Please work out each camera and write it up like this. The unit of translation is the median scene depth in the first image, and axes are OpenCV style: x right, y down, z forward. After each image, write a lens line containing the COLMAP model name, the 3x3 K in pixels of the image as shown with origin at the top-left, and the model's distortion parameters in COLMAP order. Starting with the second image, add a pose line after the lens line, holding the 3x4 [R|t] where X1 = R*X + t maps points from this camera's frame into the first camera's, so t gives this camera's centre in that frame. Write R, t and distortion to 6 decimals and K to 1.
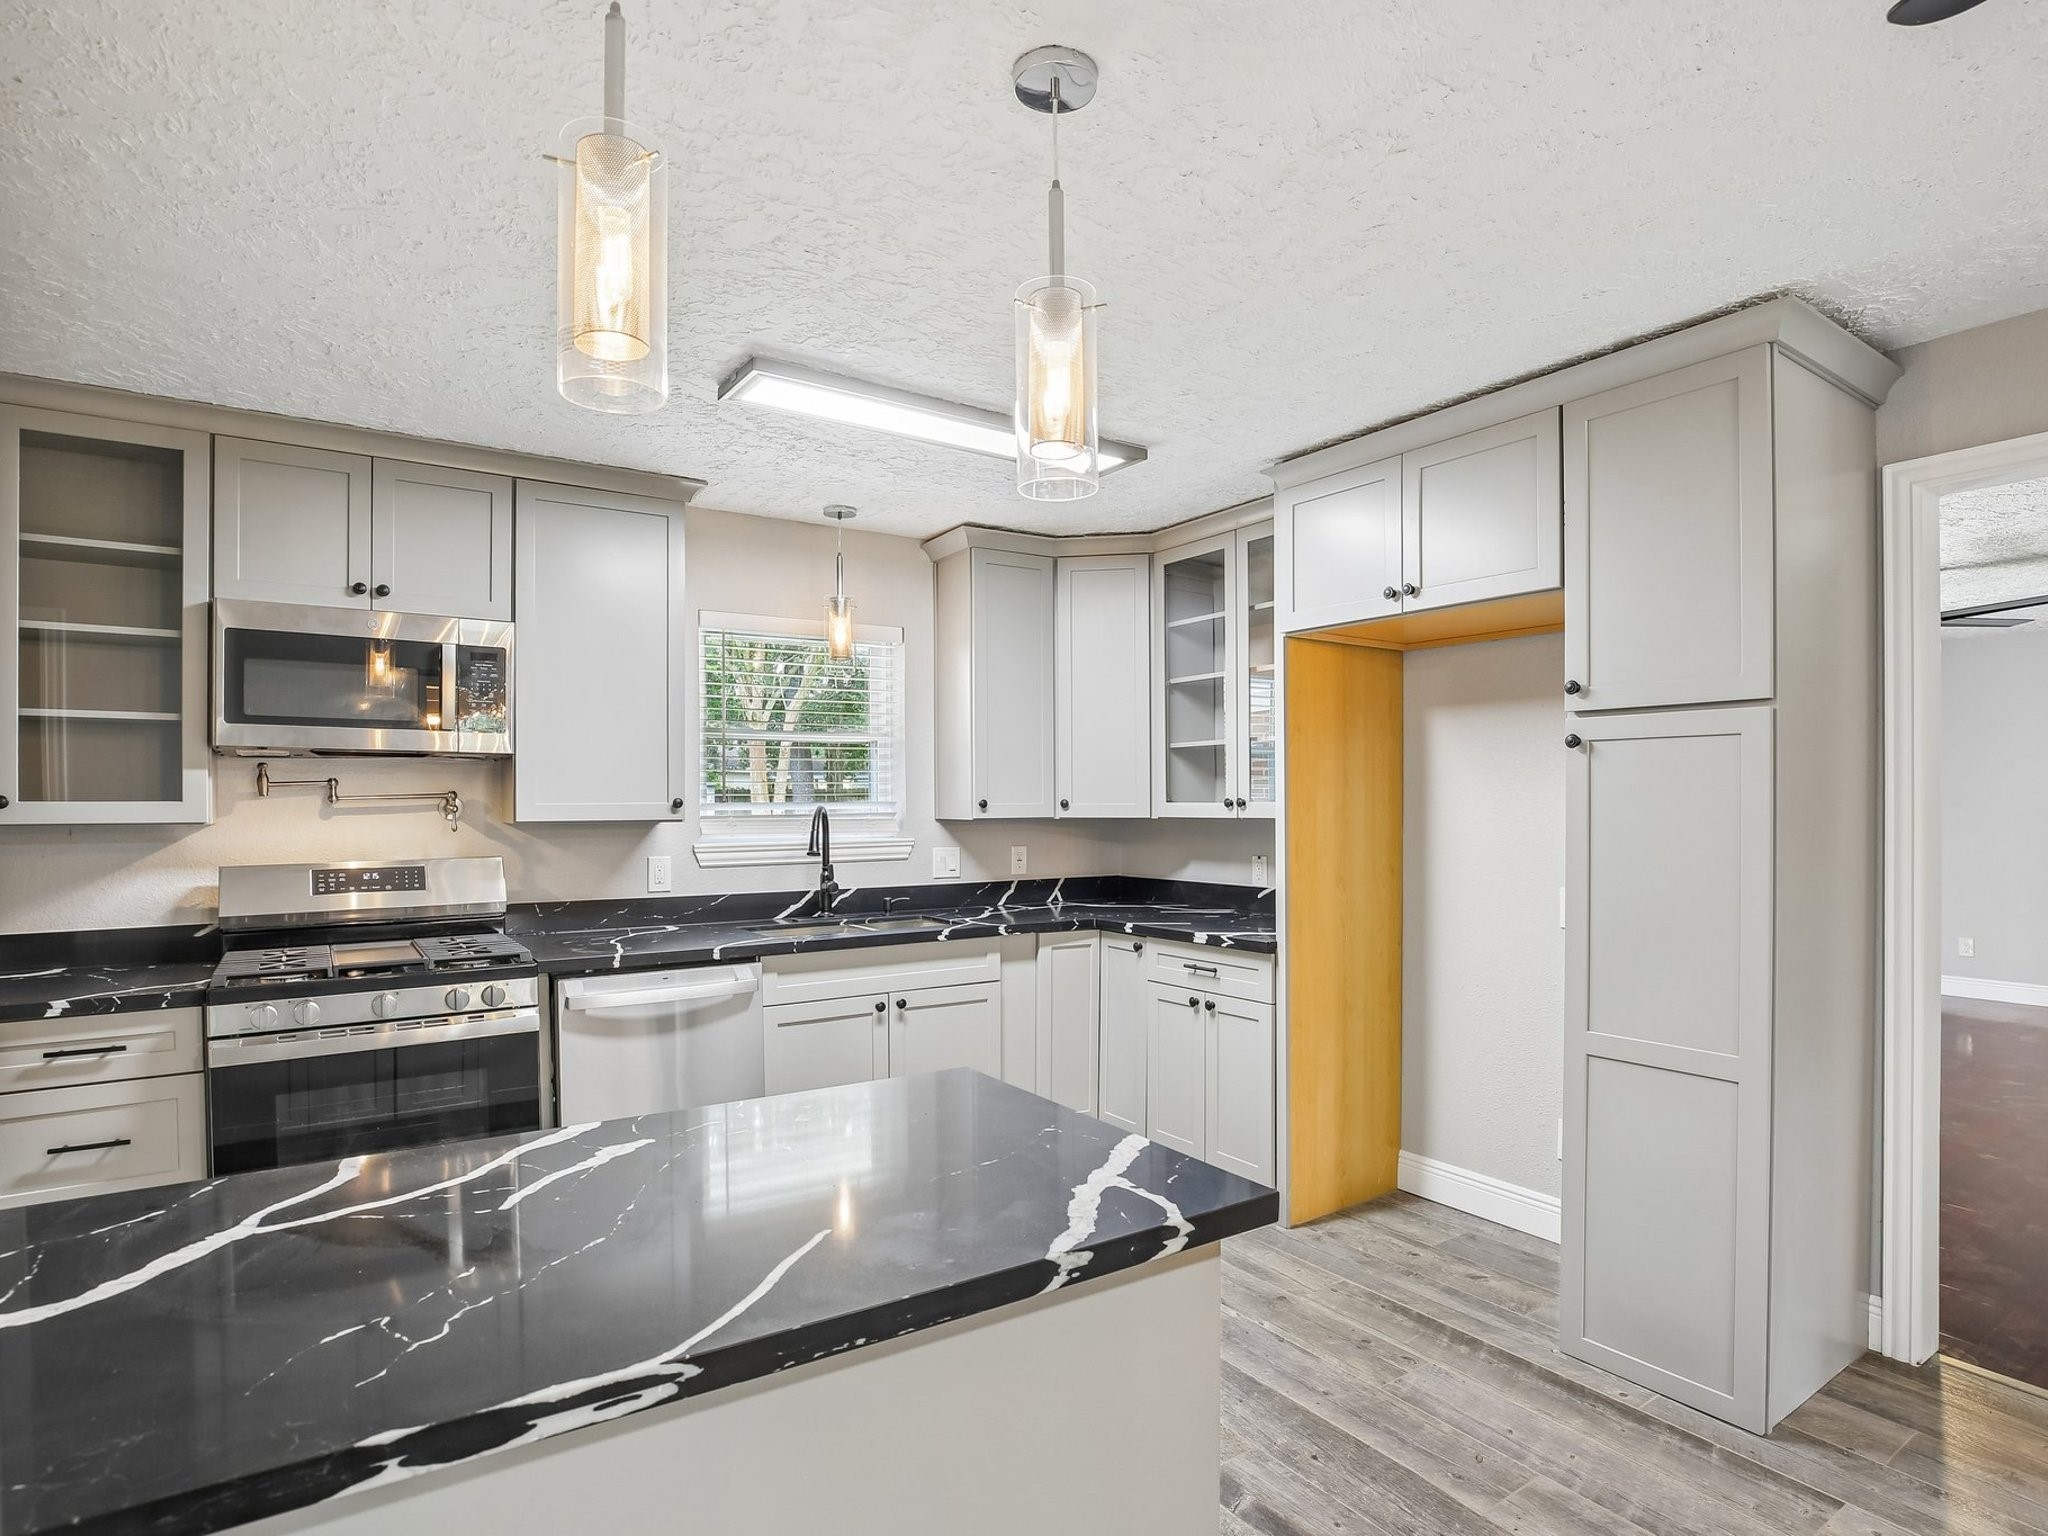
lens RADIAL K [[1076.9, 0, 1022.2], [0, 1076.9, 808.0], [0, 0, 1]] dist [-0.047403, 0.012437]
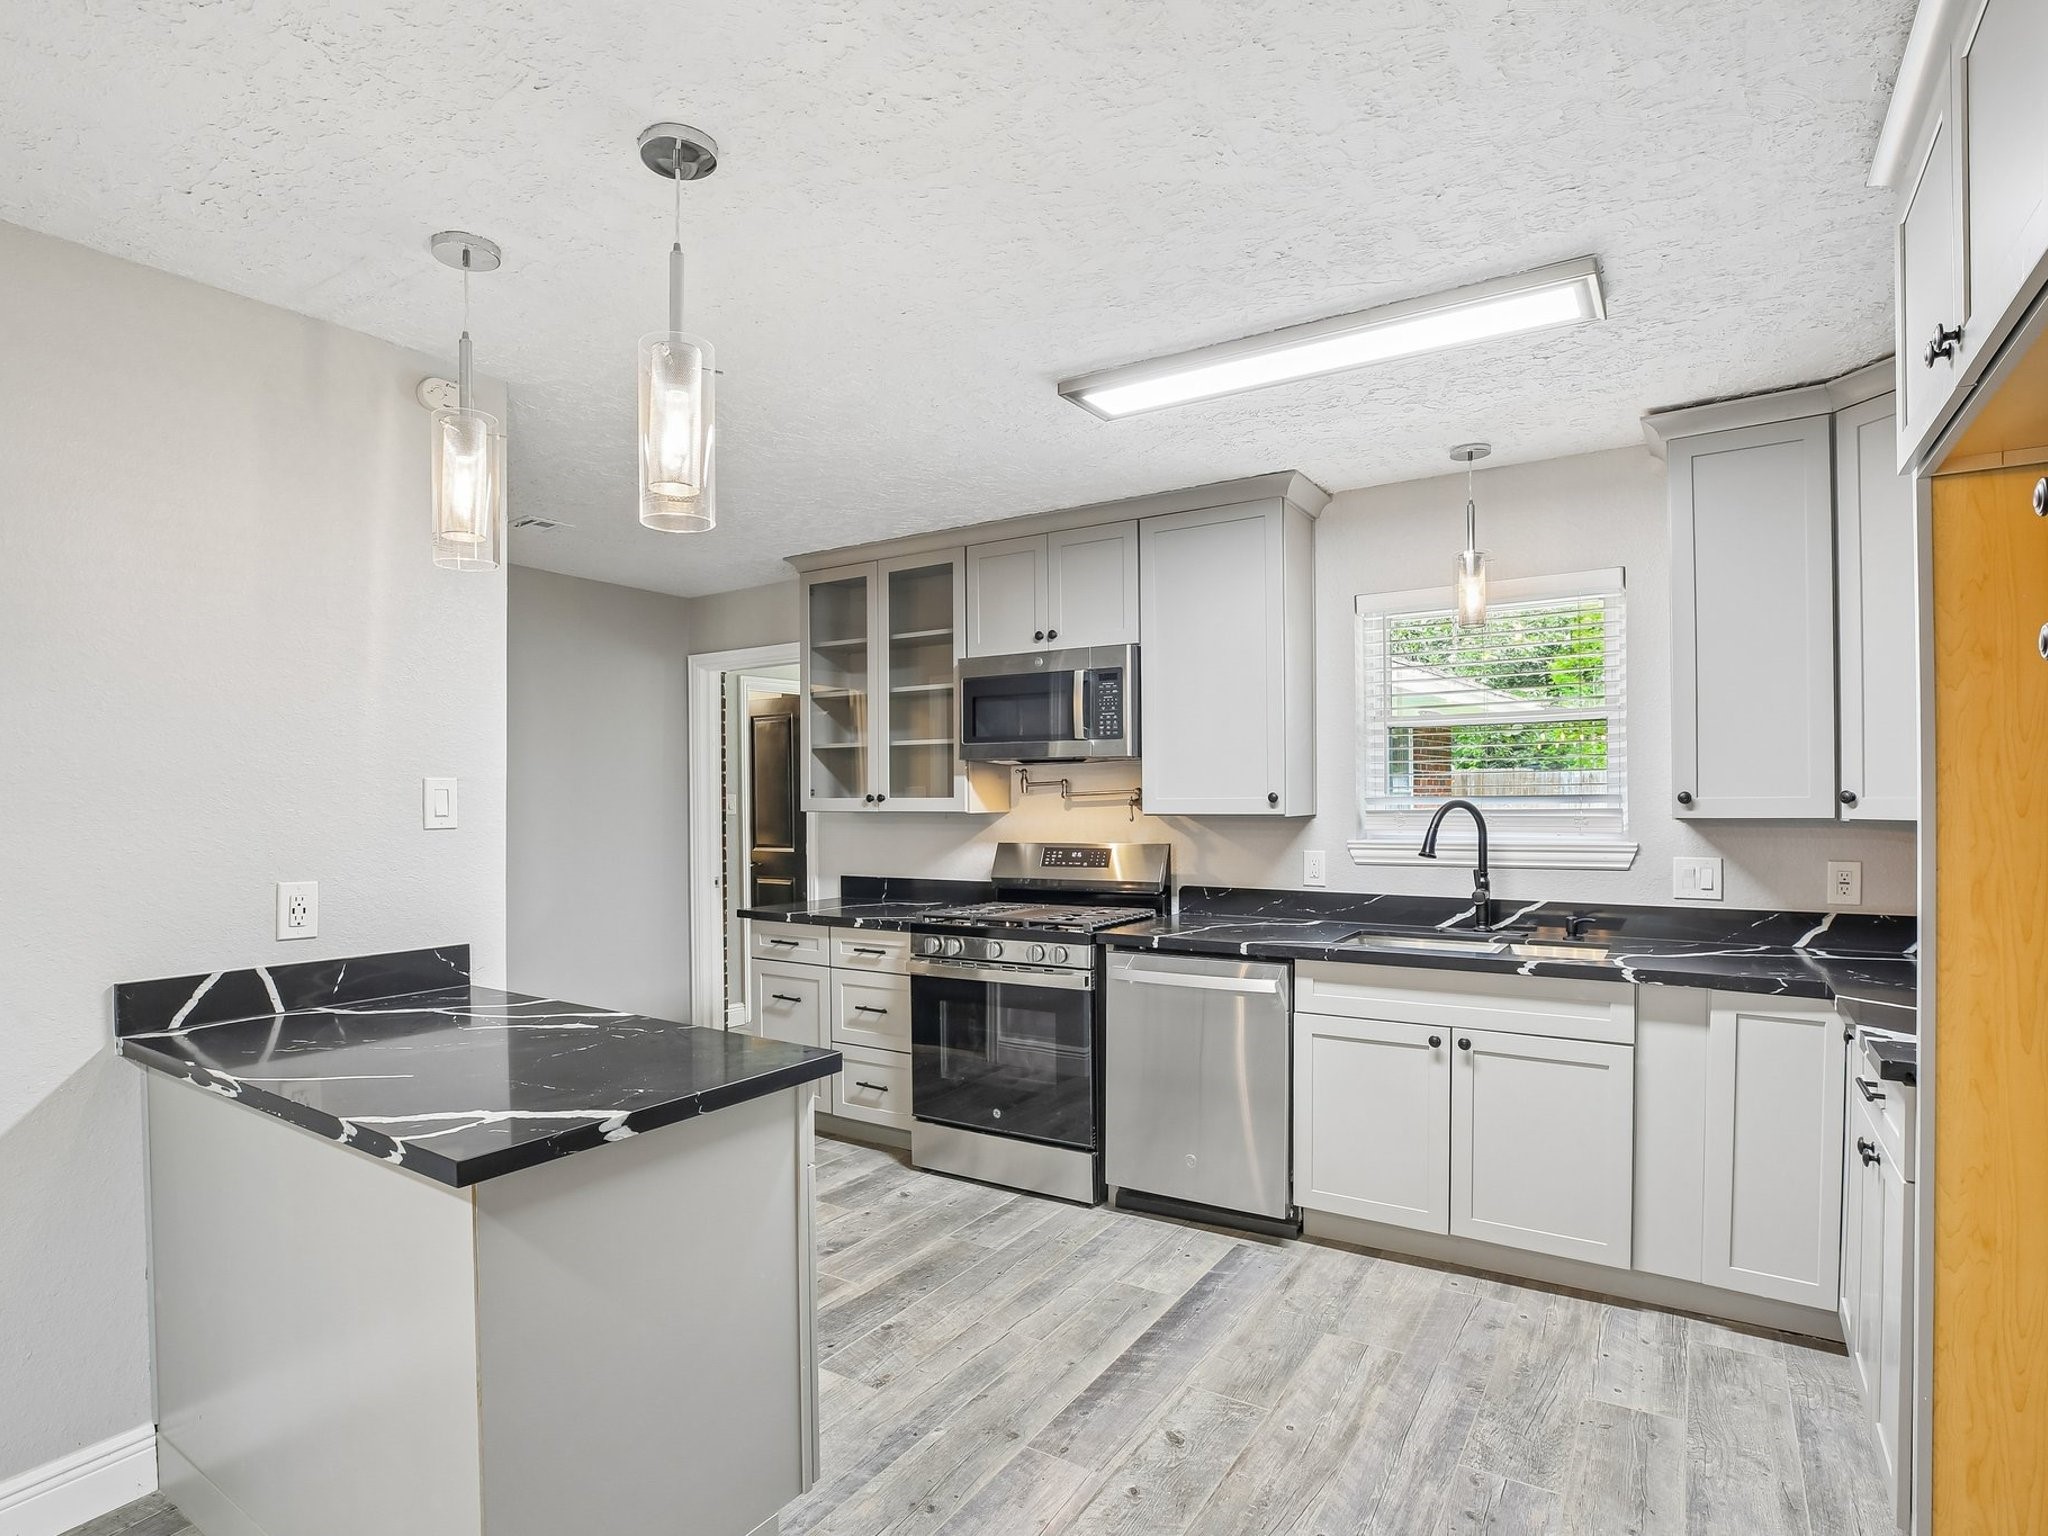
lens RADIAL K [[1076.9, 0, 1022.2], [0, 1076.9, 808.0], [0, 0, 1]] dist [-0.047403, 0.012437]
pose [[0.396247, 0.009989, -0.918090, 0.542601], [0.001650, 0.999931, 0.011591, -0.007552], [0.918143, -0.006107, 0.396203, 0.404748]]
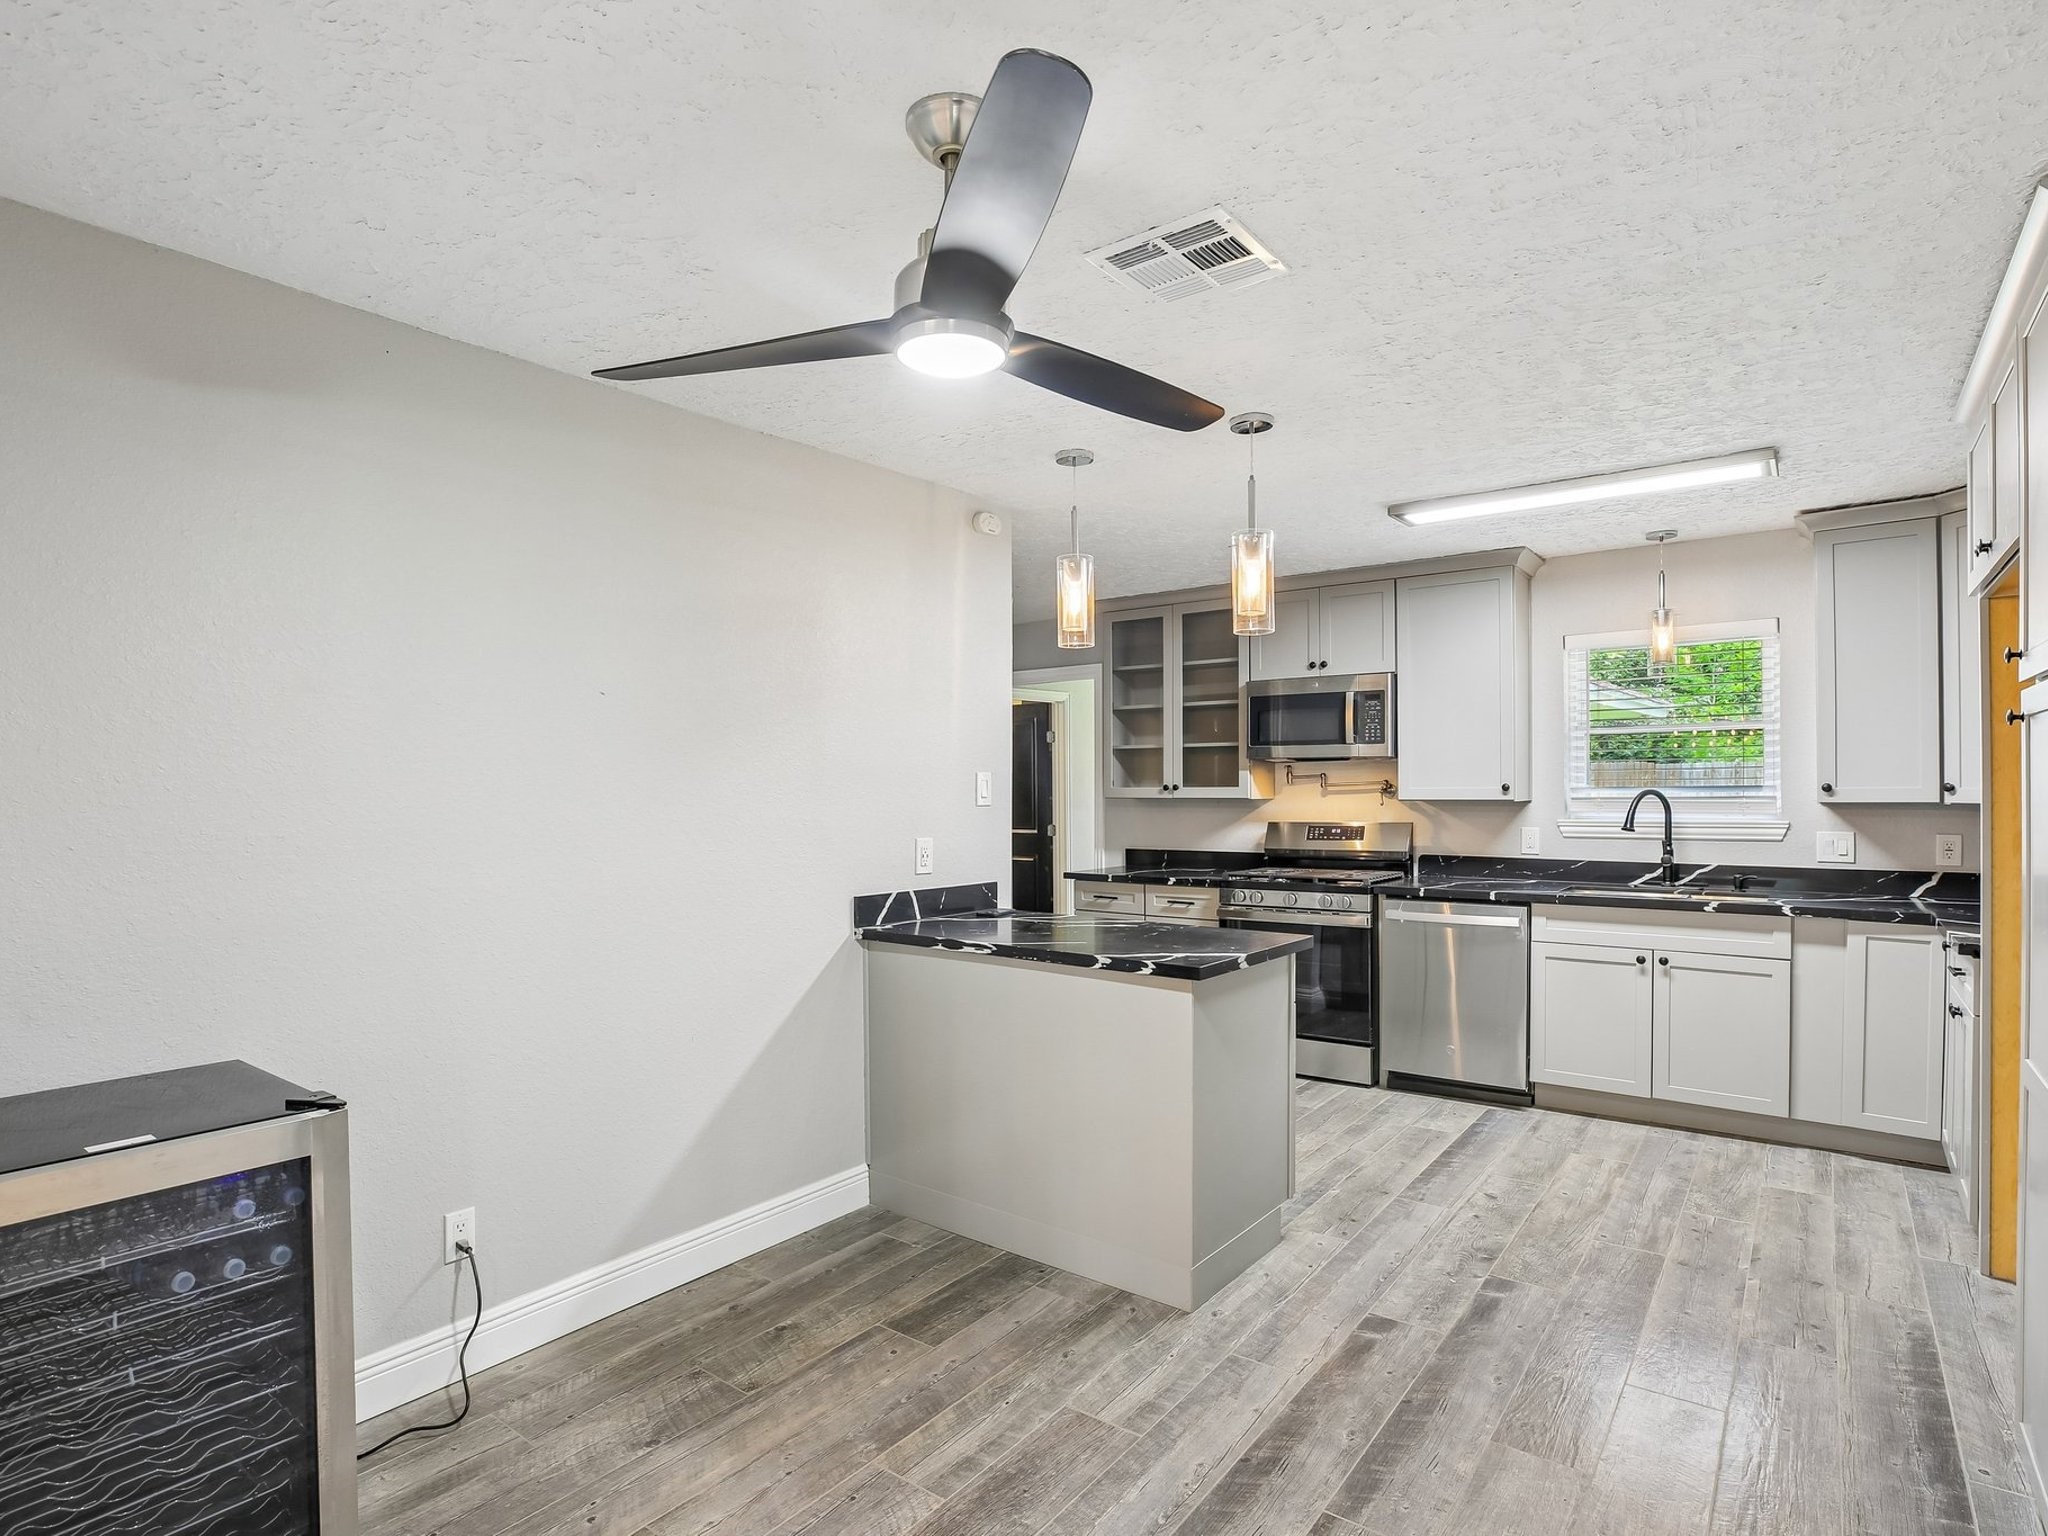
lens RADIAL K [[1073.3, 0, 1016.3], [0, 1073.3, 796.7], [0, 0, 1]] dist [-0.048592, 0.013577]
pose [[0.315133, 0.008398, -0.949010, 0.812233], [-0.000594, 0.999962, 0.008651, -0.004579], [0.949047, -0.002163, 0.315126, -0.020461]]
